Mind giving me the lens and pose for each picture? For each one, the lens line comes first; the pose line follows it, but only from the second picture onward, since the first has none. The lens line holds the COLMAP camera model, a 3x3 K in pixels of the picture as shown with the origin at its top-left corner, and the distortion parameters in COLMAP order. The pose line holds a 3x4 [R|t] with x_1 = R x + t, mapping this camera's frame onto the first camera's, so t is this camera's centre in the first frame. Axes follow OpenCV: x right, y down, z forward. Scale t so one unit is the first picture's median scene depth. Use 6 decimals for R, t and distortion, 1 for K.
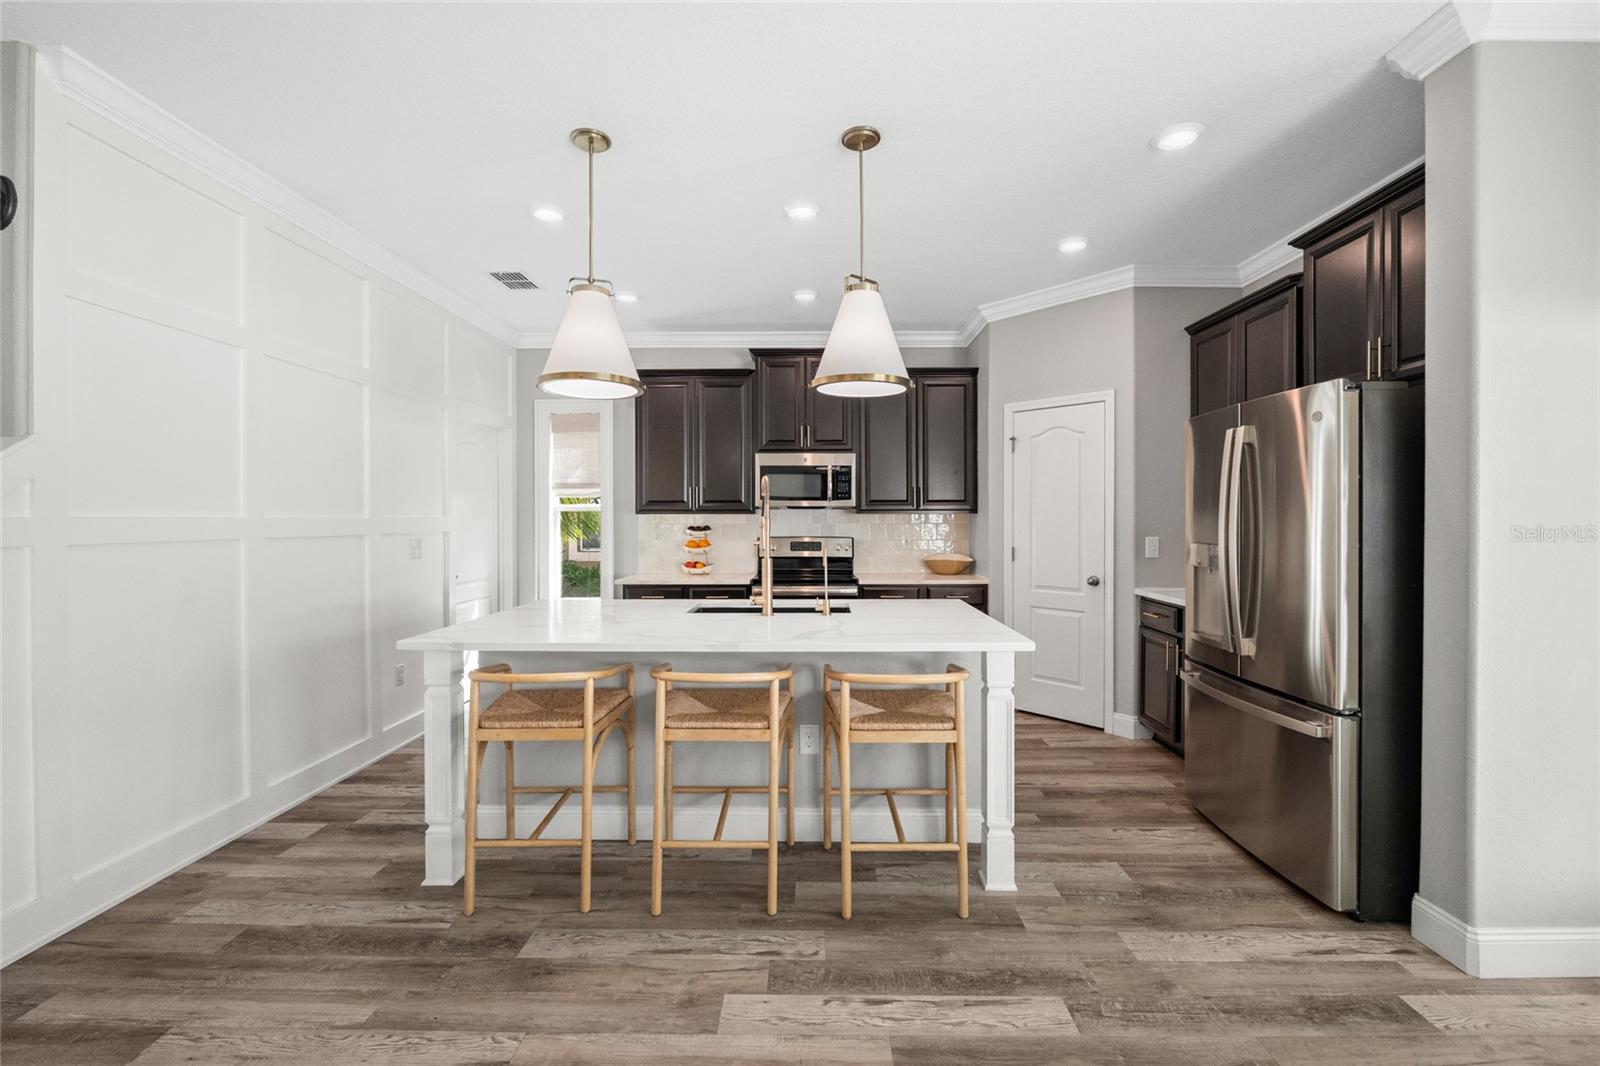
lens RADIAL K [[656.9, 0, 810.8], [0, 656.9, 524.2], [0, 0, 1]] dist [-0.010197, 0.000291]
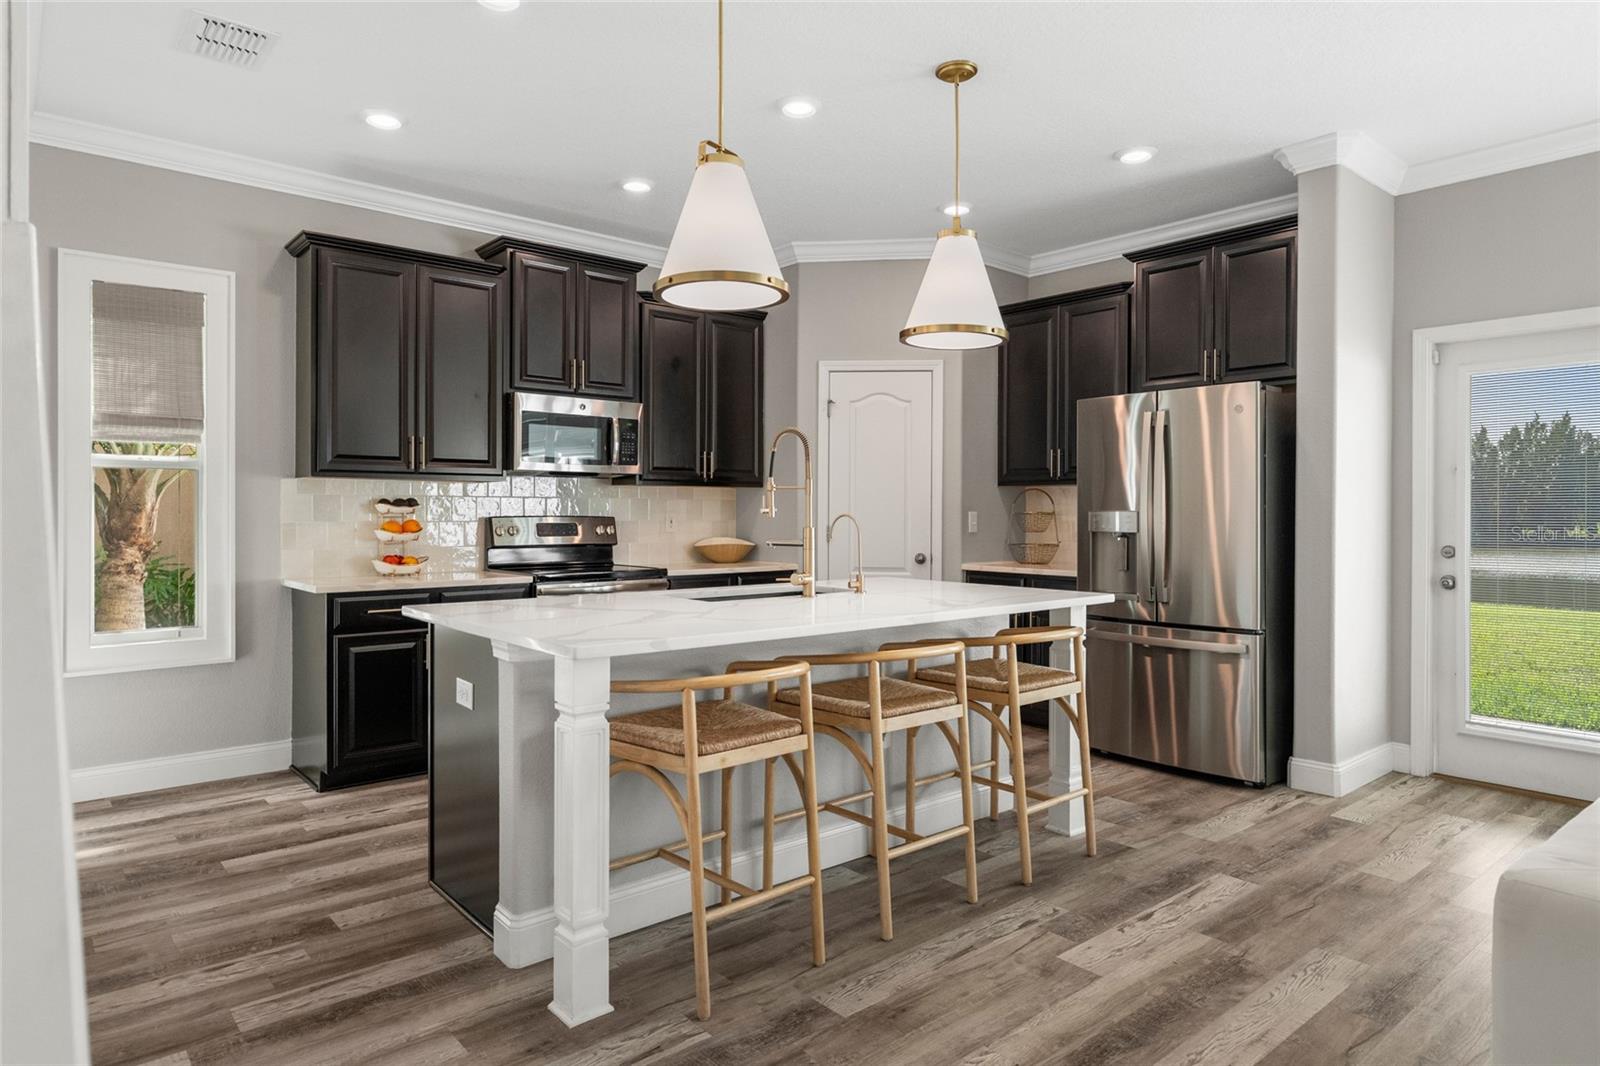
lens RADIAL K [[940.5, 0, 810.1], [0, 940.5, 515.6], [0, 0, 1]] dist [0.002734, 0.000803]
pose [[0.752255, 0.001459, 0.658871, -0.680757], [0.001854, 0.999989, -0.004332, 0.034508], [-0.658870, 0.004480, 0.752244, 0.093687]]
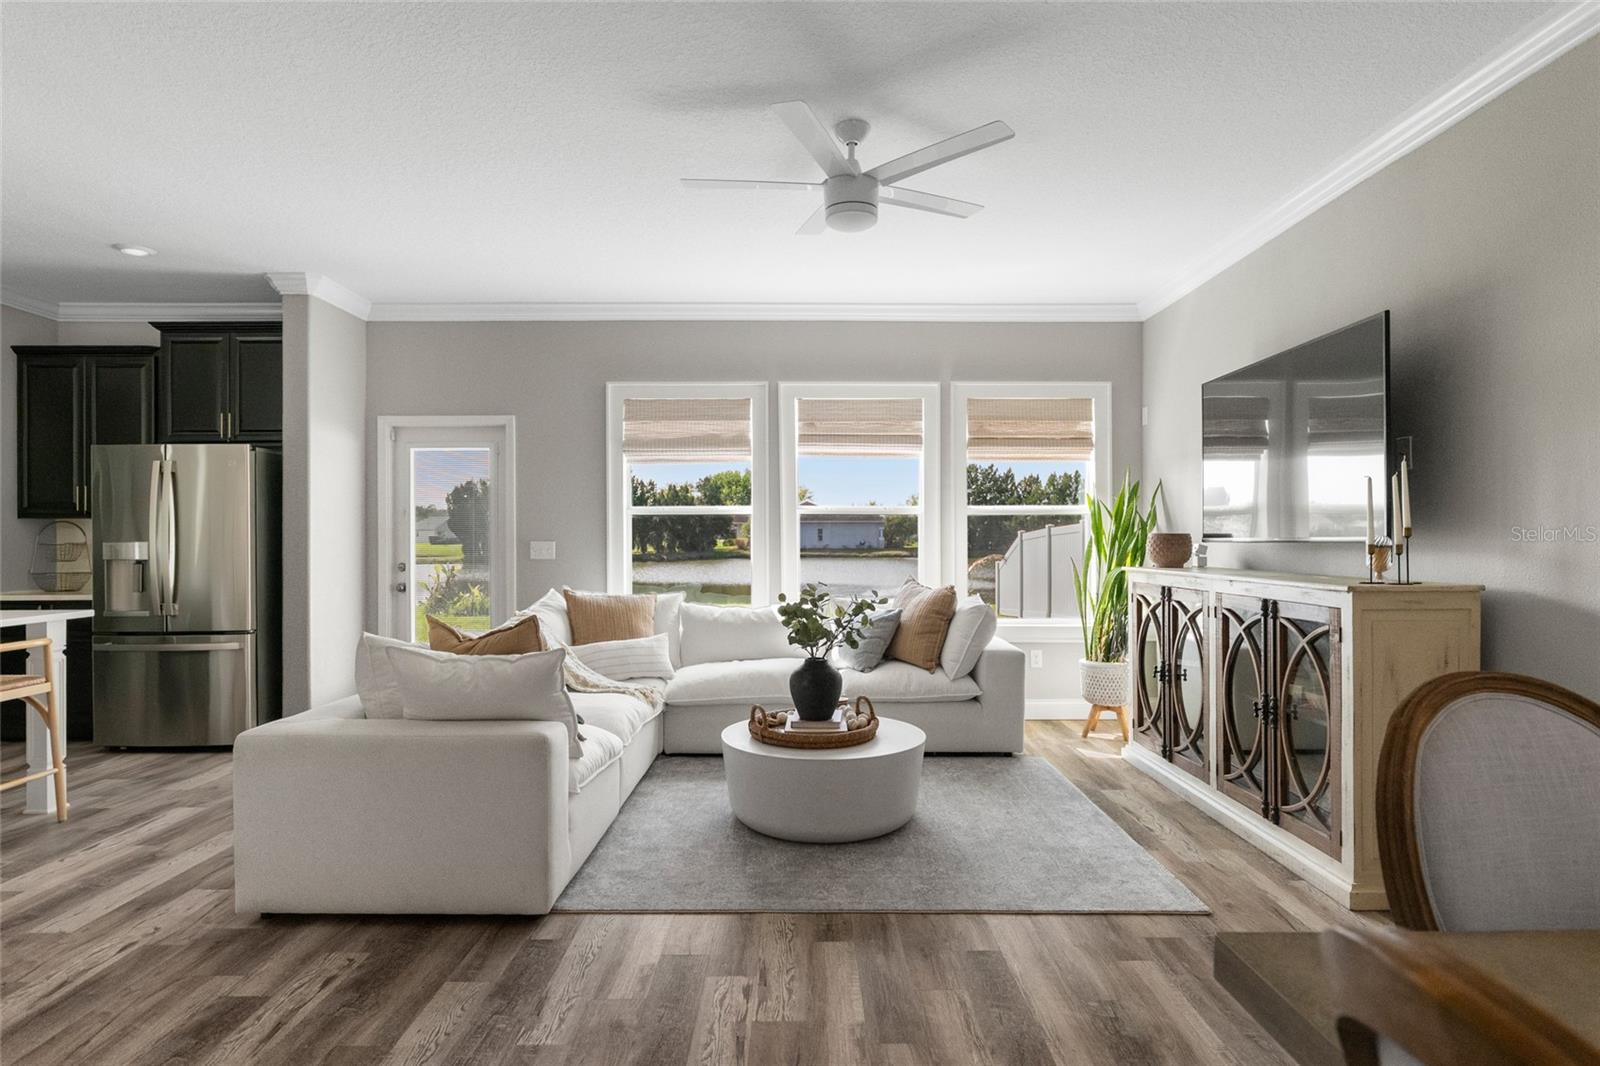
lens RADIAL K [[850.4, 0, 795.4], [0, 850.4, 539.4], [0, 0, 1]] dist [0.002163, 0.000369]
pose [[-0.009888, -0.000410, 0.999951, -0.910519], [0.013431, 0.999910, 0.000543, 0.033066], [-0.999861, 0.013436, -0.009882, -0.280427]]
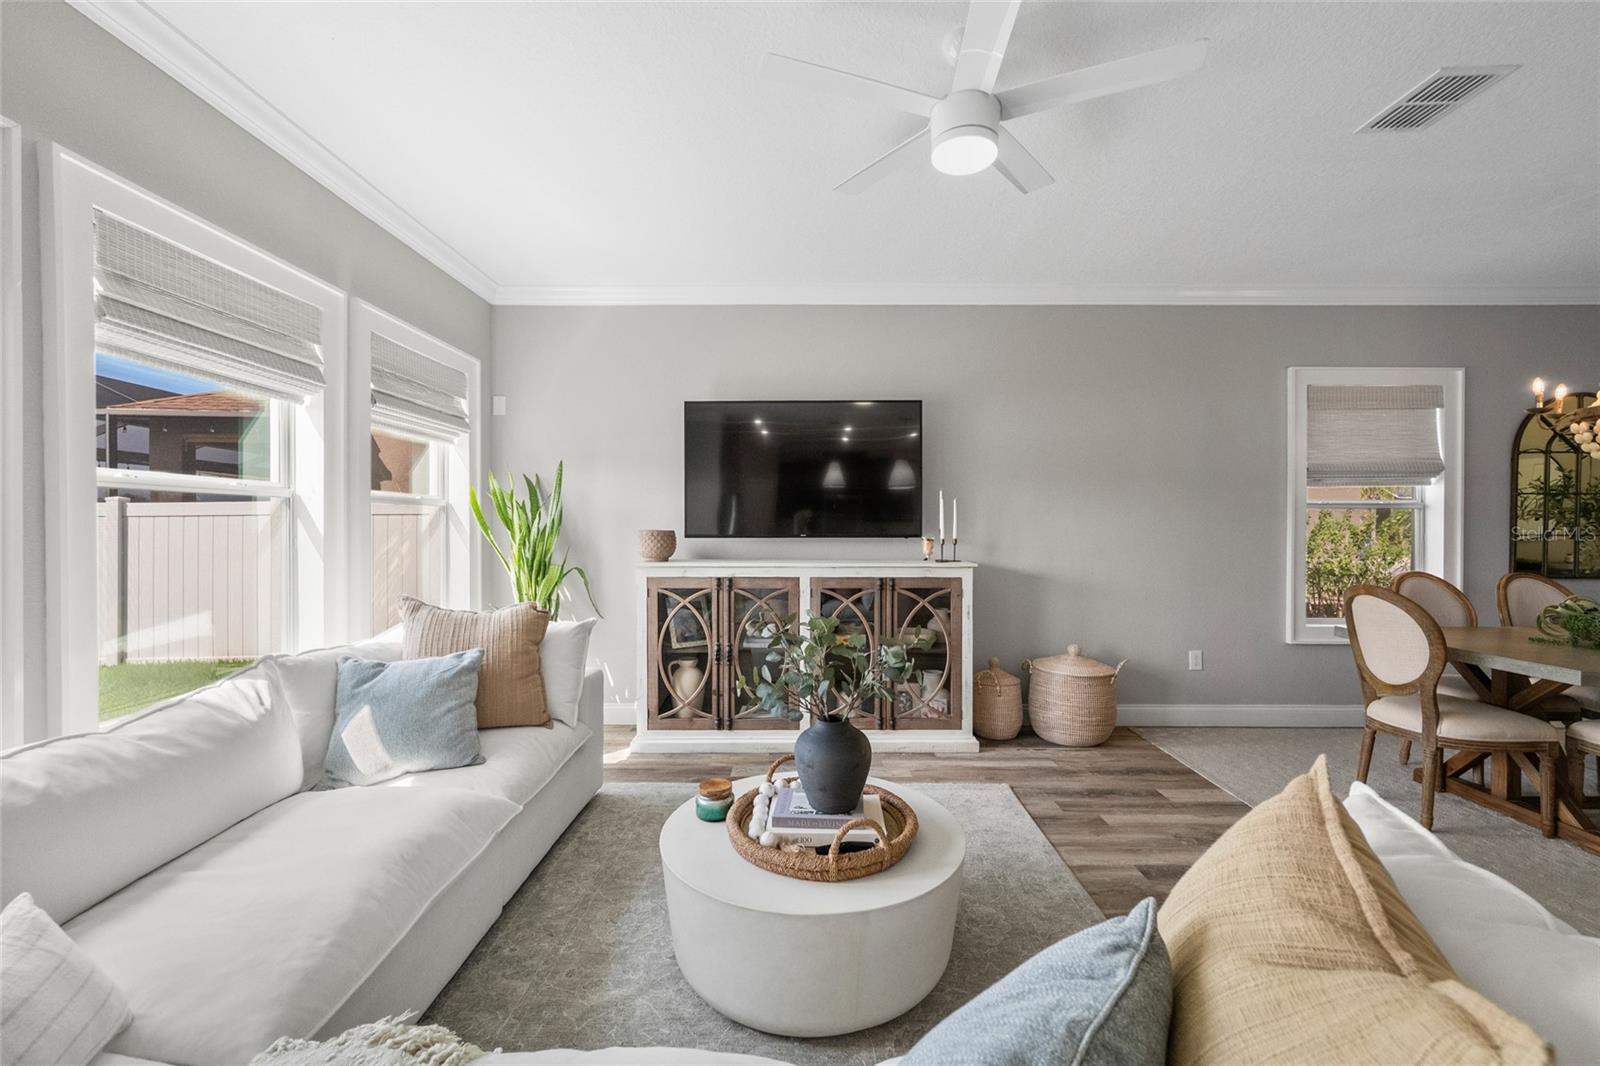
lens RADIAL K [[657.1, 0, 802.2], [0, 657.1, 527.2], [0, 0, 1]] dist [0.003315, 0.000511]
pose [[-0.999904, -0.002775, -0.013607, 0.160889], [-0.002991, 0.999870, 0.015846, 0.009410], [0.013562, 0.015885, -0.999782, 0.236049]]
